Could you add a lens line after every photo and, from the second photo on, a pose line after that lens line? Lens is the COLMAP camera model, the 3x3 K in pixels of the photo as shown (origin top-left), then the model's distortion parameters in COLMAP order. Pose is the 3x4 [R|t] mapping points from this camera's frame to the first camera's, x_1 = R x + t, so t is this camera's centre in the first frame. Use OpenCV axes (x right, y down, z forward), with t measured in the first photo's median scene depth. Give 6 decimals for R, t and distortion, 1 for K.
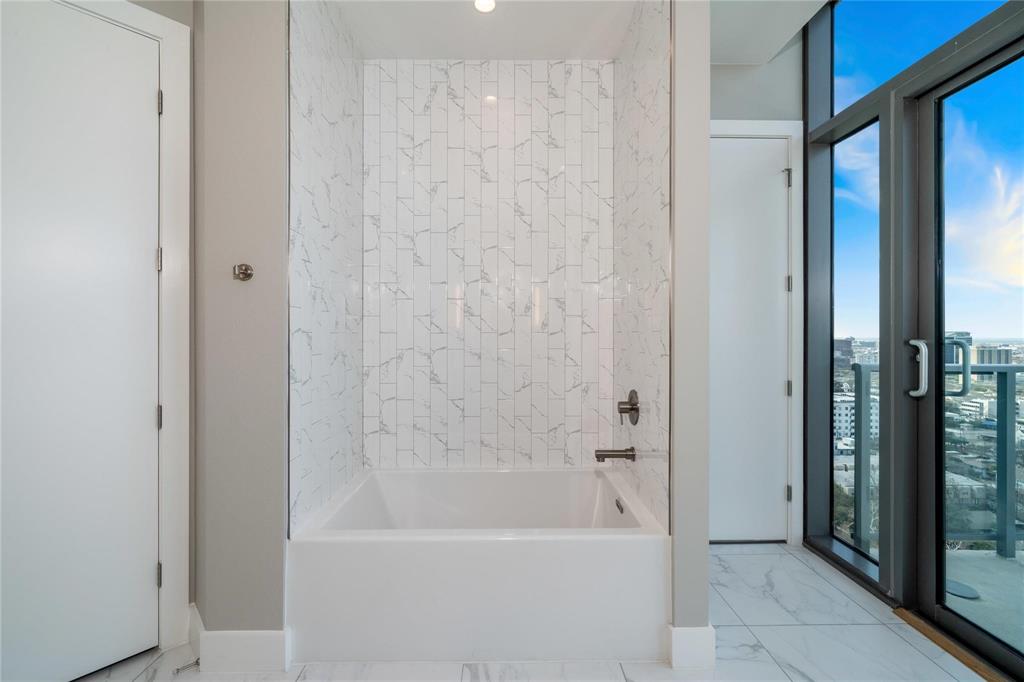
lens RADIAL K [[427.8, 0, 510.6], [0, 427.8, 334.3], [0, 0, 1]] dist [0.001399, 0.000253]
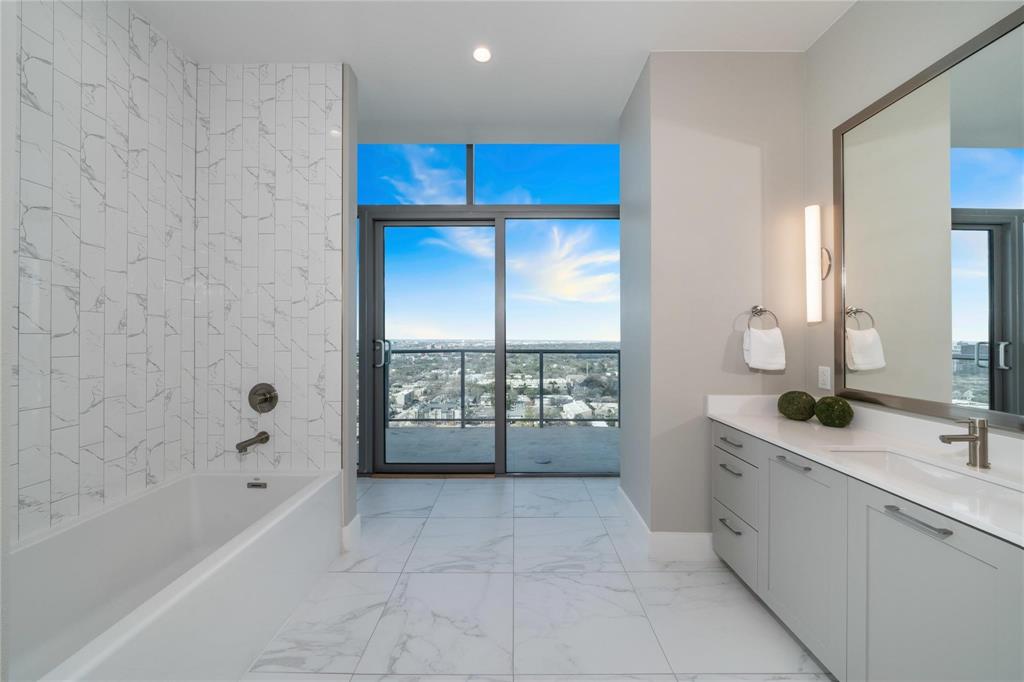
lens RADIAL K [[374.2, 0, 511.5], [0, 374.2, 333.0], [0, 0, 1]] dist [0.000327, 0.000166]
pose [[0.015322, 0.011365, 0.999818, -0.621746], [0.001211, 0.999934, -0.011385, 0.002947], [-0.999882, 0.001385, 0.015307, 0.248274]]
